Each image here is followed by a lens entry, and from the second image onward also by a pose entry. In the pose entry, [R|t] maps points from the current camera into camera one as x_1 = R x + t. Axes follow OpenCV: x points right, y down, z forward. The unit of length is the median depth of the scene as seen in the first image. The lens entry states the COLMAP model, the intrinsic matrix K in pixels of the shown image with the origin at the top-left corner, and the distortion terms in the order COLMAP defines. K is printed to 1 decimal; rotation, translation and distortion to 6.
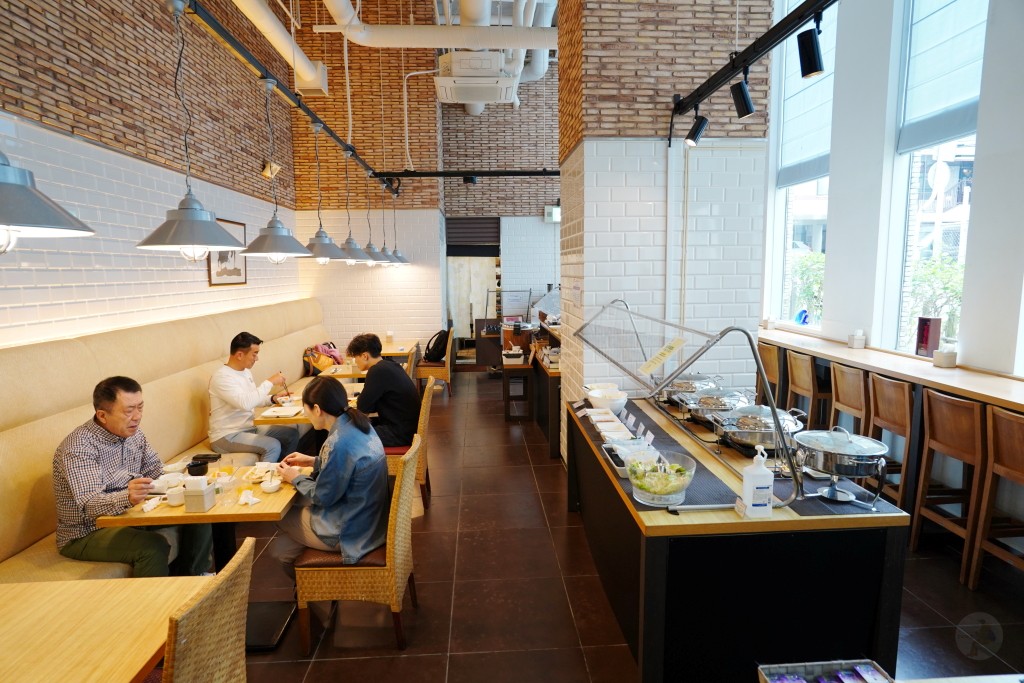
lens RADIAL K [[555.7, 0, 512.6], [0, 555.7, 343.2], [0, 0, 1]] dist [-0.000538, 0.000514]
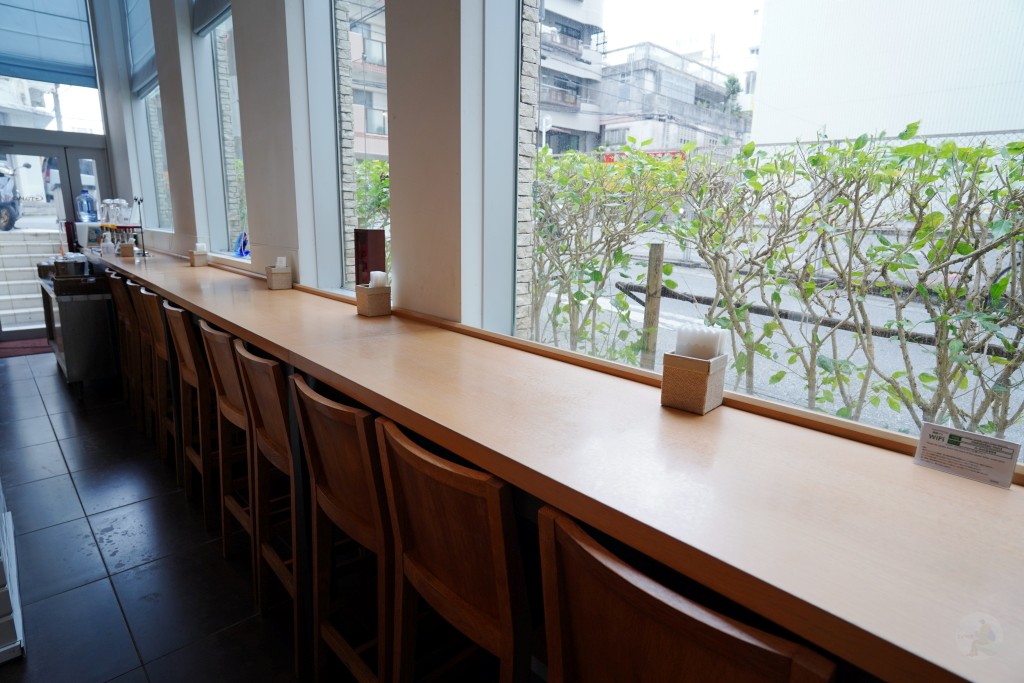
lens RADIAL K [[555.7, 0, 511.7], [0, 555.7, 337.3], [0, 0, 1]] dist [-0.000538, 0.000514]
pose [[0.764349, -0.116749, 0.634146, 0.462111], [0.063596, 0.992326, 0.106039, 0.013536], [-0.641659, -0.040721, 0.765908, 0.432784]]
